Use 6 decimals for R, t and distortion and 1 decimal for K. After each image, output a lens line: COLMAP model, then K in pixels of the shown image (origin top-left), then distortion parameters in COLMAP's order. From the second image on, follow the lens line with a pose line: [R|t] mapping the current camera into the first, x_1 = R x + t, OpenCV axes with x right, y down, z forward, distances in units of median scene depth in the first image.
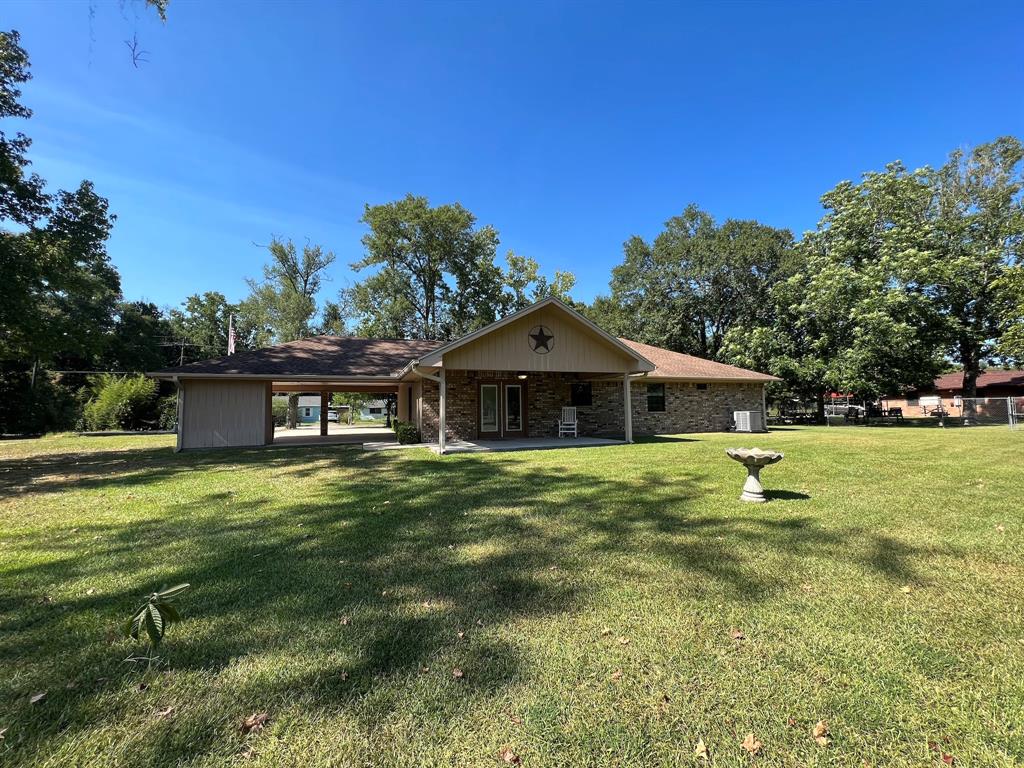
lens RADIAL K [[410.3, 0, 512.2], [0, 410.3, 383.0], [0, 0, 1]] dist [-0.000966, 0.000065]
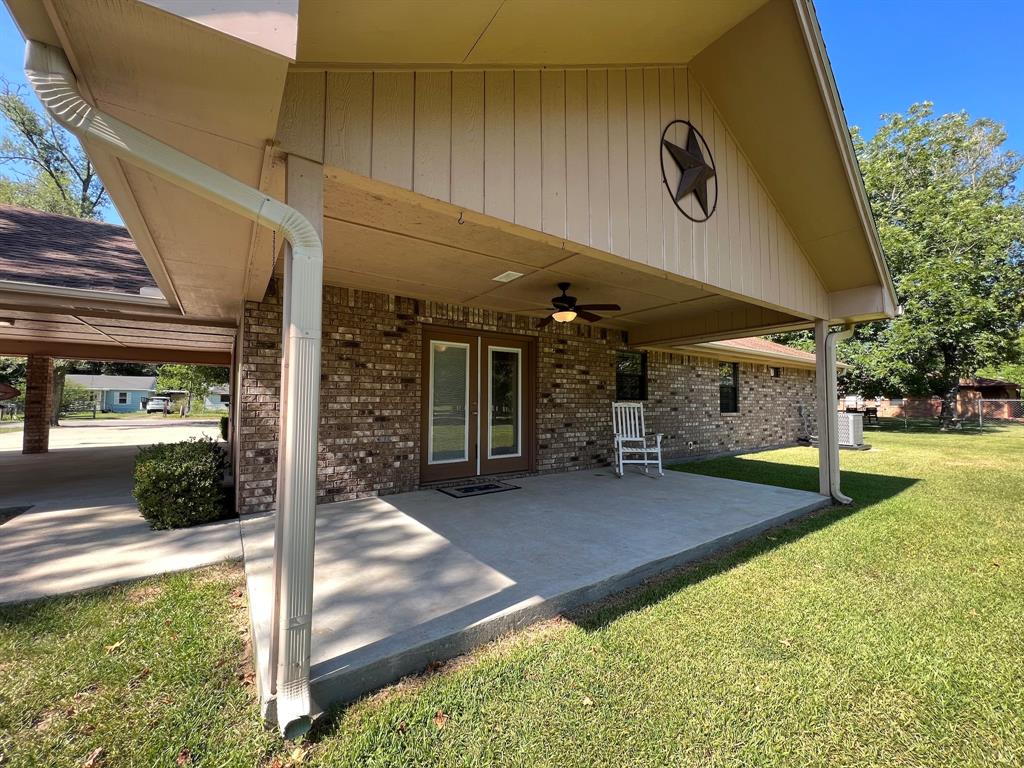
lens RADIAL K [[410.3, 0, 513.6], [0, 410.3, 382.2], [0, 0, 1]] dist [-0.000966, 0.000065]
pose [[0.966859, 0.030782, 0.253448, -0.092775], [-0.035981, 0.999226, 0.015902, 0.033192], [-0.252762, -0.024495, 0.967218, 0.592908]]
